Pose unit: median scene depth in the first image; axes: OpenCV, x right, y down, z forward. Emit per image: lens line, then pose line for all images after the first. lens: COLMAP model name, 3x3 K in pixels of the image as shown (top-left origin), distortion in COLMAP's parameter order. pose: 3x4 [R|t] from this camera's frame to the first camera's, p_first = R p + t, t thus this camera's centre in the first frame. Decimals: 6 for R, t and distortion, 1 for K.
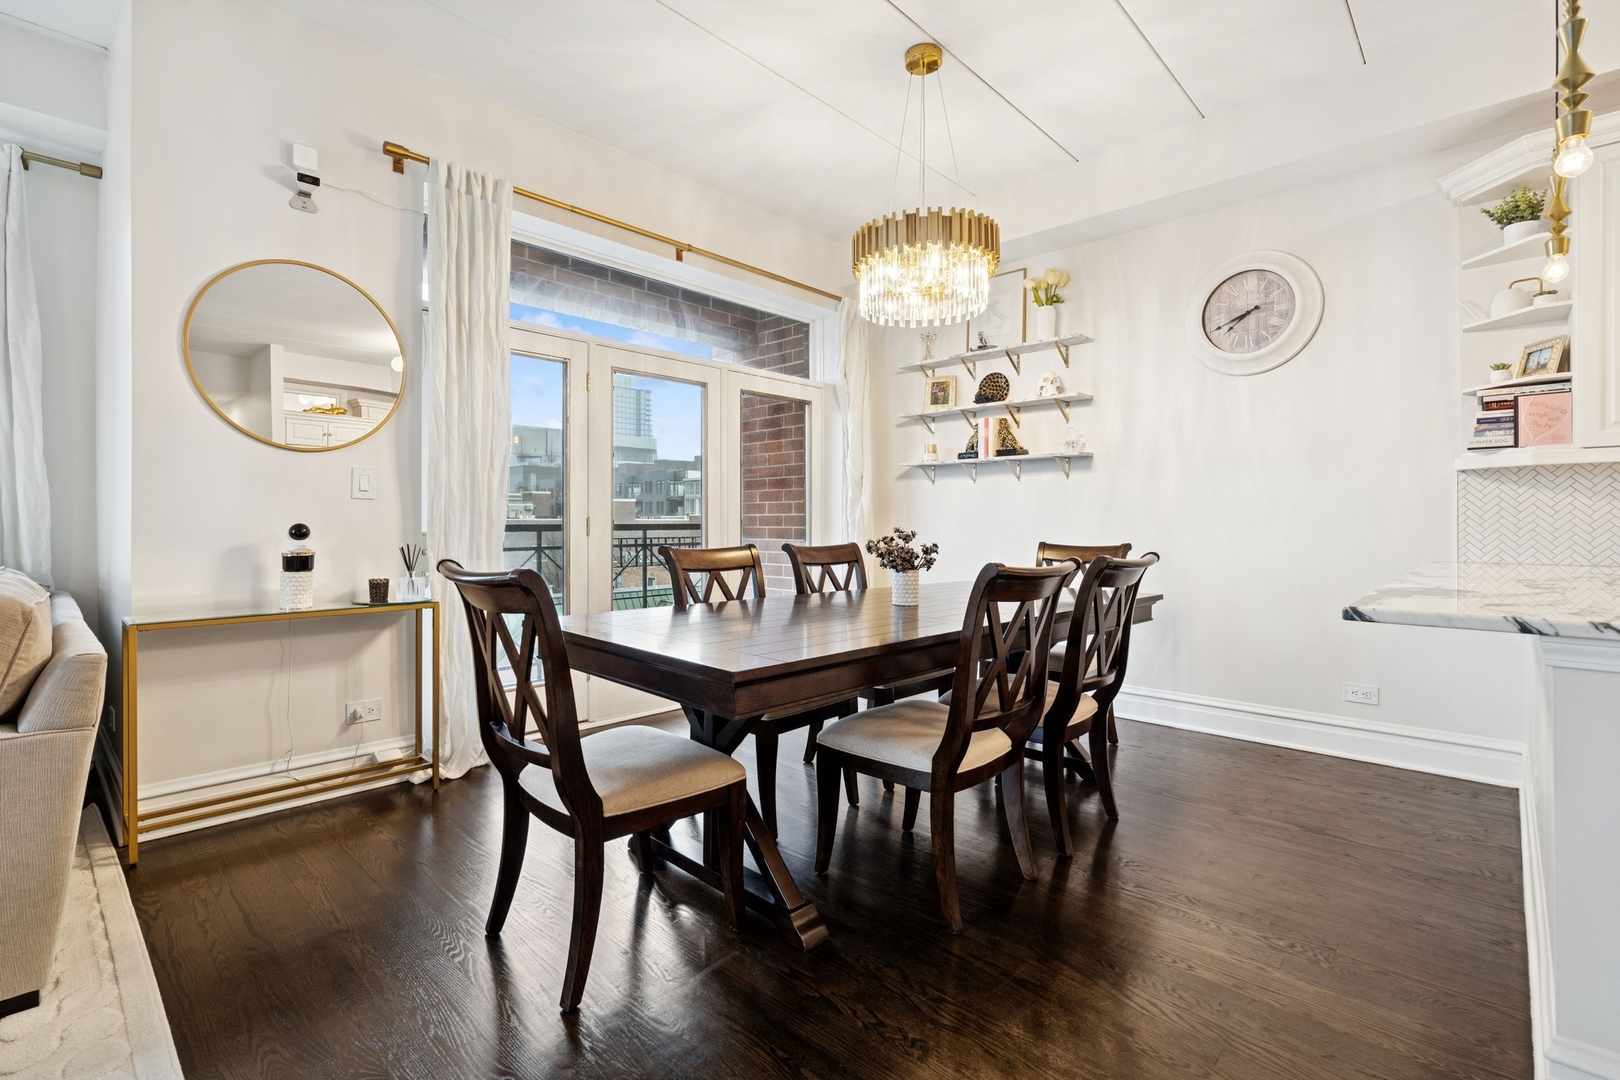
lens RADIAL K [[742.1, 0, 804.3], [0, 742.1, 524.6], [0, 0, 1]] dist [-0.002761, -0.000172]
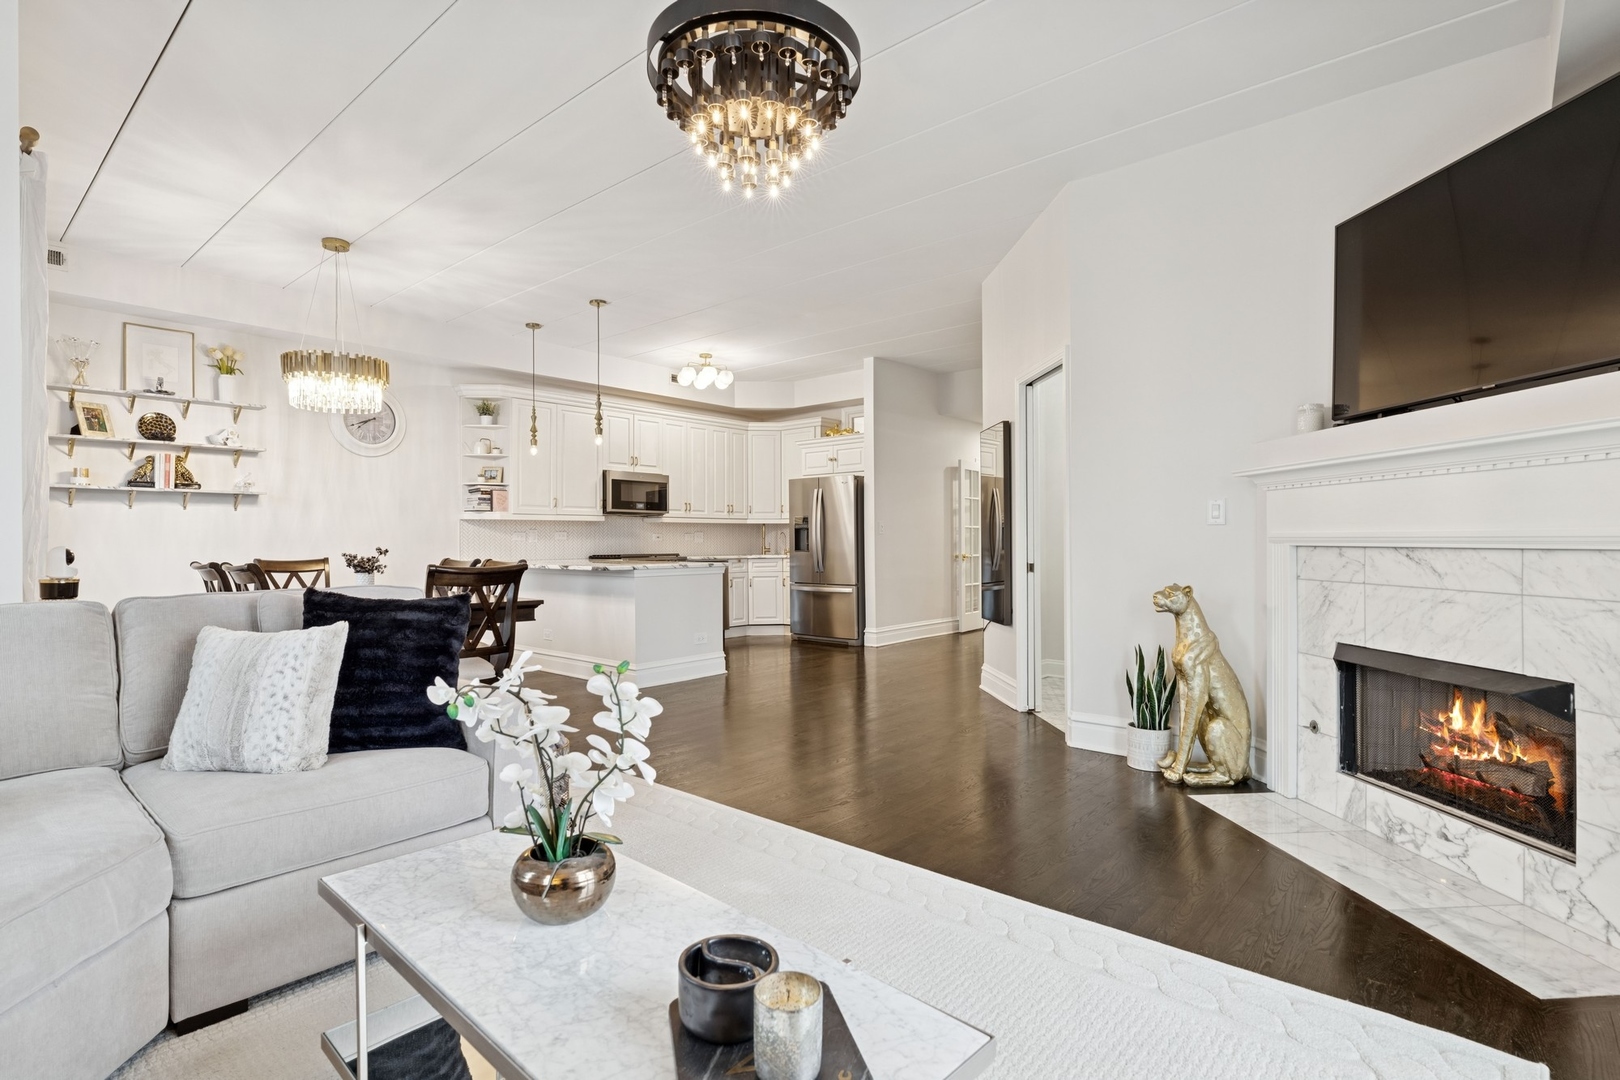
lens RADIAL K [[799.3, 0, 805.1], [0, 799.3, 540.8], [0, 0, 1]] dist [-0.000017, 0.000336]
pose [[-0.038043, 0.000050, 0.999276, -1.573336], [0.006105, 0.999981, 0.000182, -0.004608], [-0.999257, 0.006108, -0.038043, 0.089179]]
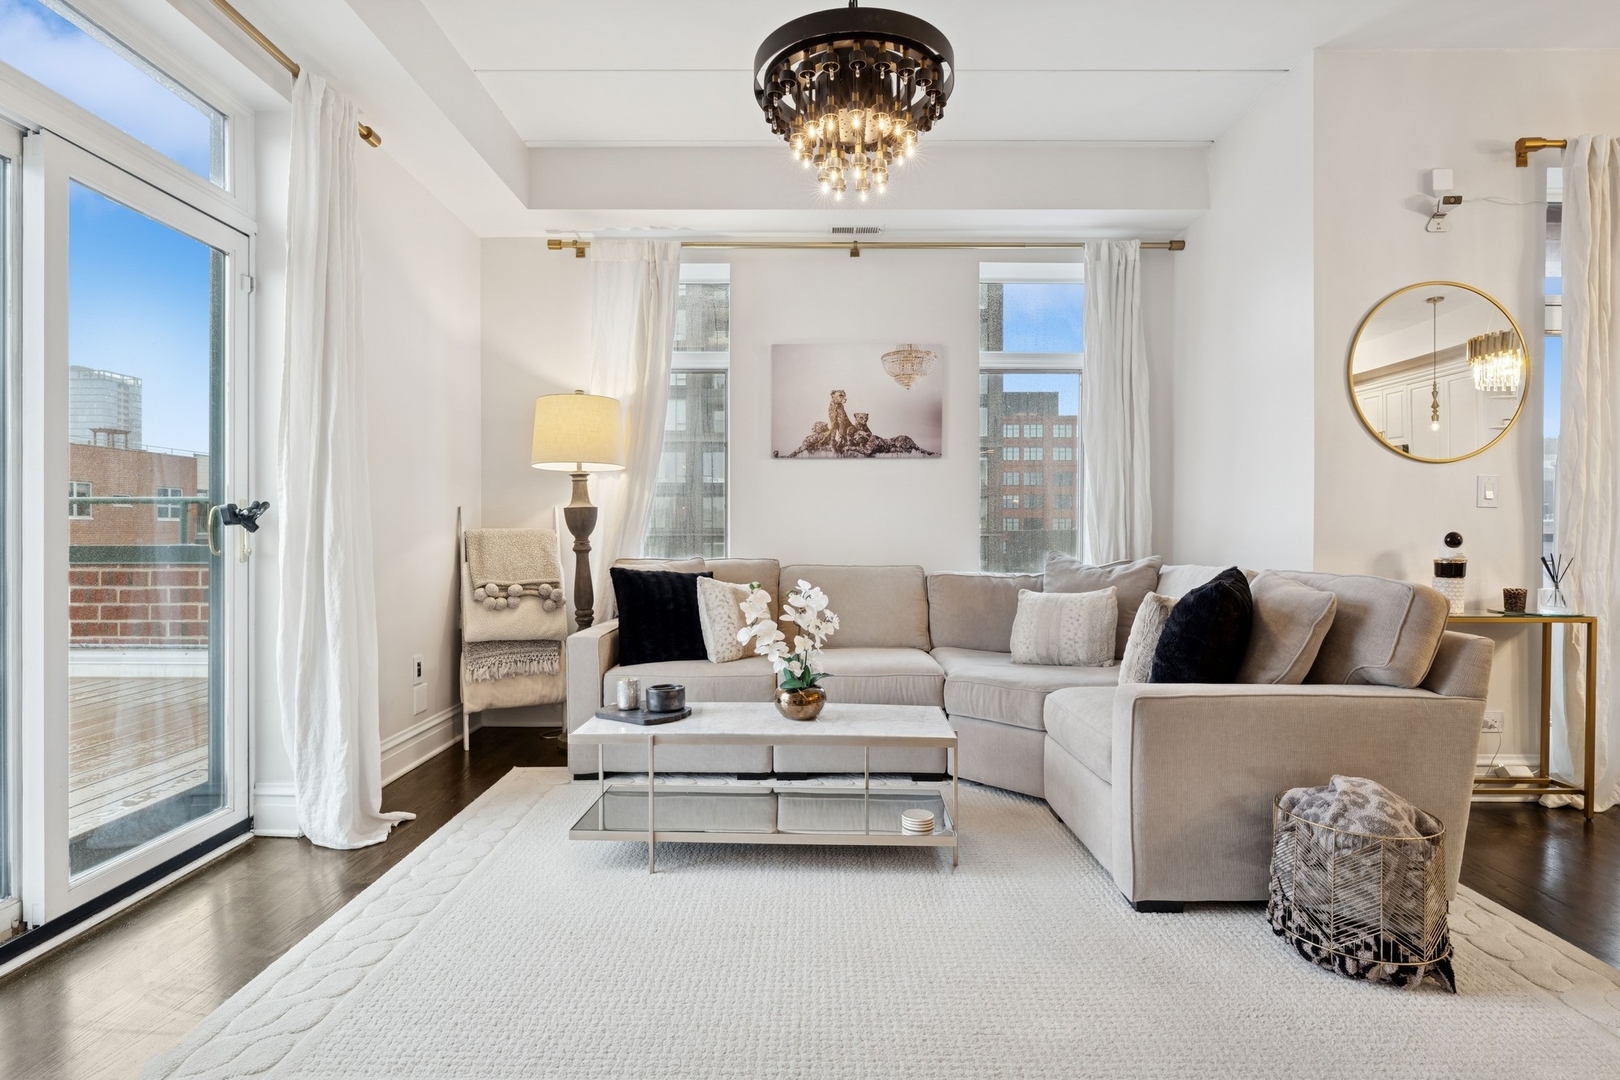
lens RADIAL K [[825.4, 0, 808.4], [0, 825.4, 534.7], [0, 0, 1]] dist [-0.002140, -0.000297]
pose [[0.685695, 0.003282, -0.727882, -0.415981], [-0.003403, 0.999993, 0.001303, 0.003731], [0.727881, 0.001583, 0.685701, -0.416044]]
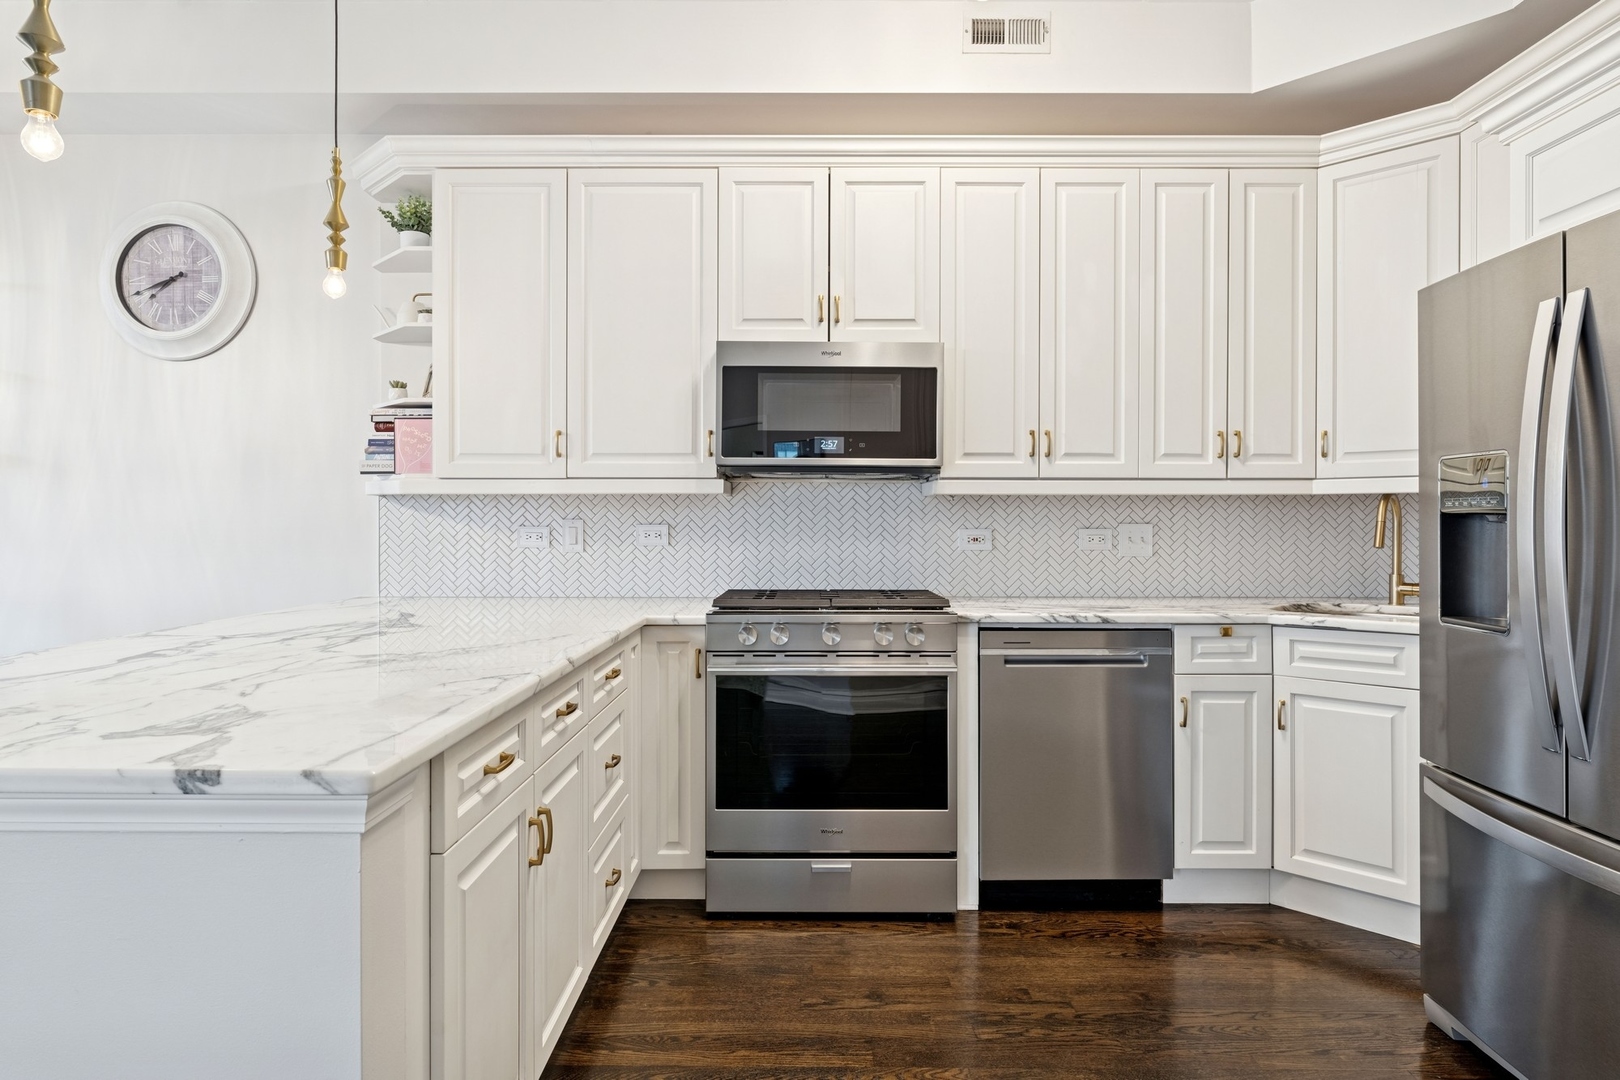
lens RADIAL K [[901.9, 0, 810.3], [0, 901.9, 520.8], [0, 0, 1]] dist [-0.000811, 0.000160]
pose [[0.729995, 0.002009, 0.683449, 0.547798], [-0.000787, 0.999997, -0.002099, -0.042236], [-0.683452, 0.000995, 0.729995, -0.165159]]
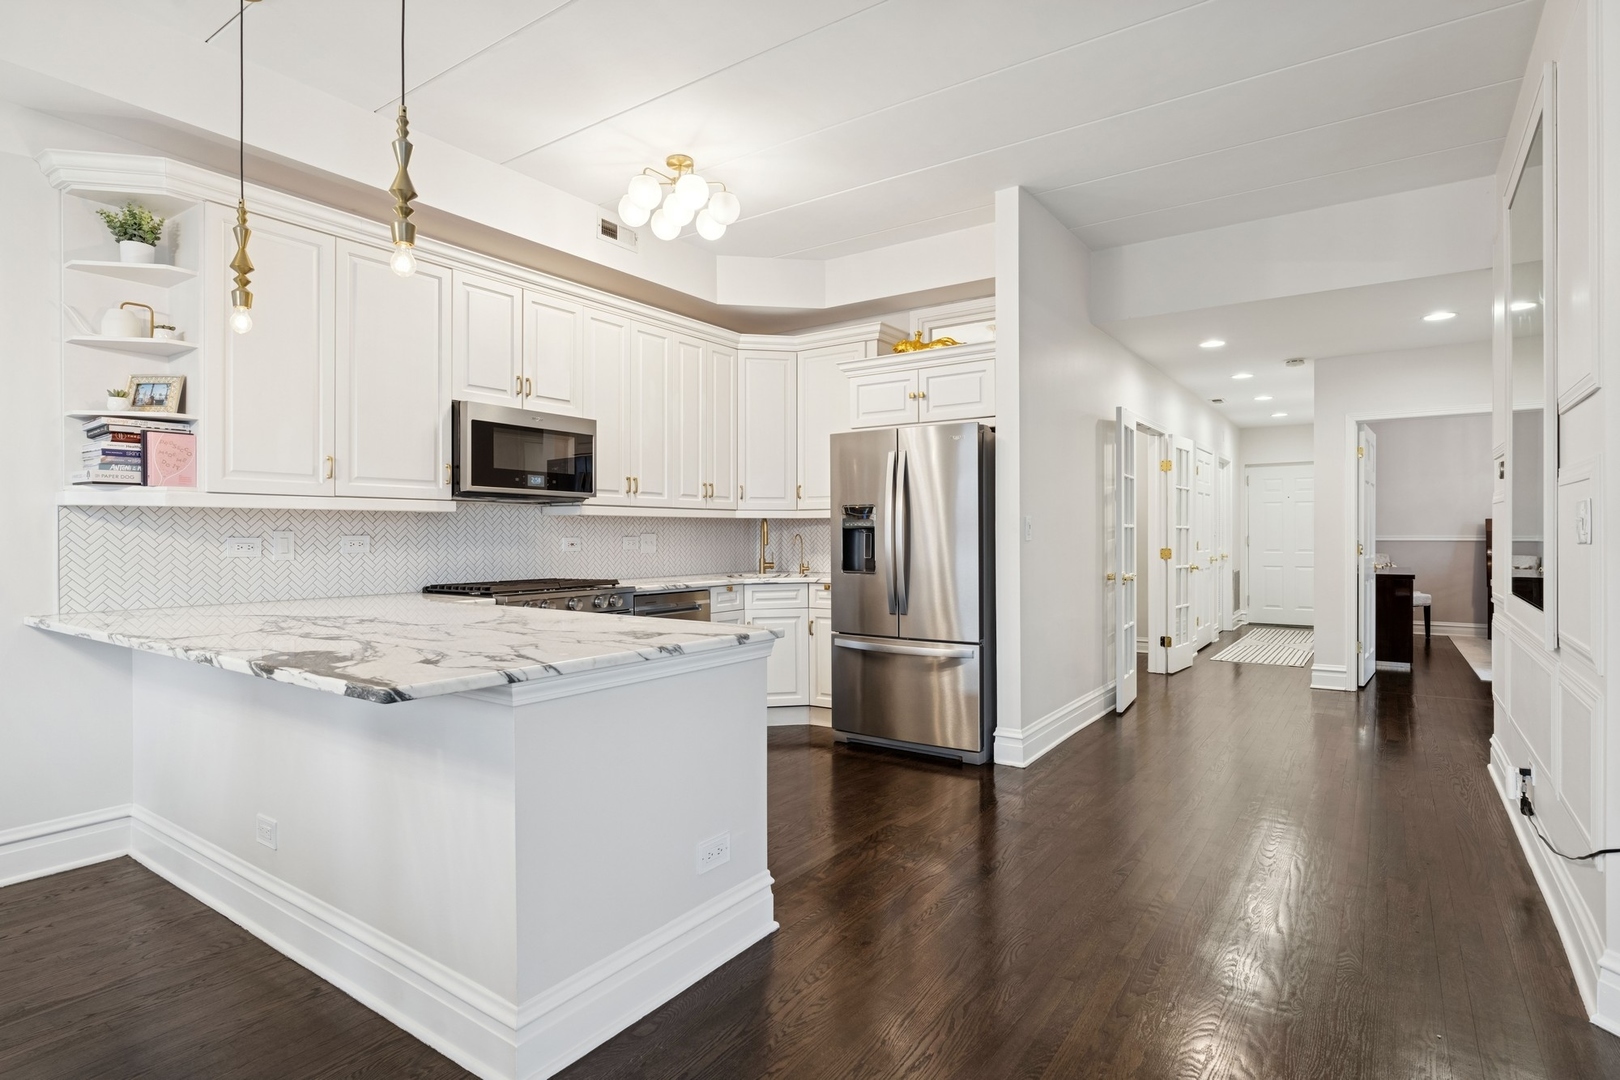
lens RADIAL K [[832.2, 0, 804.3], [0, 832.2, 535.3], [0, 0, 1]] dist [-0.002726, 0.000459]
pose [[-0.144438, -0.001084, 0.989513, -0.179309], [0.003483, 0.999993, 0.001604, -0.039387], [-0.989508, 0.003678, -0.144433, 0.319436]]
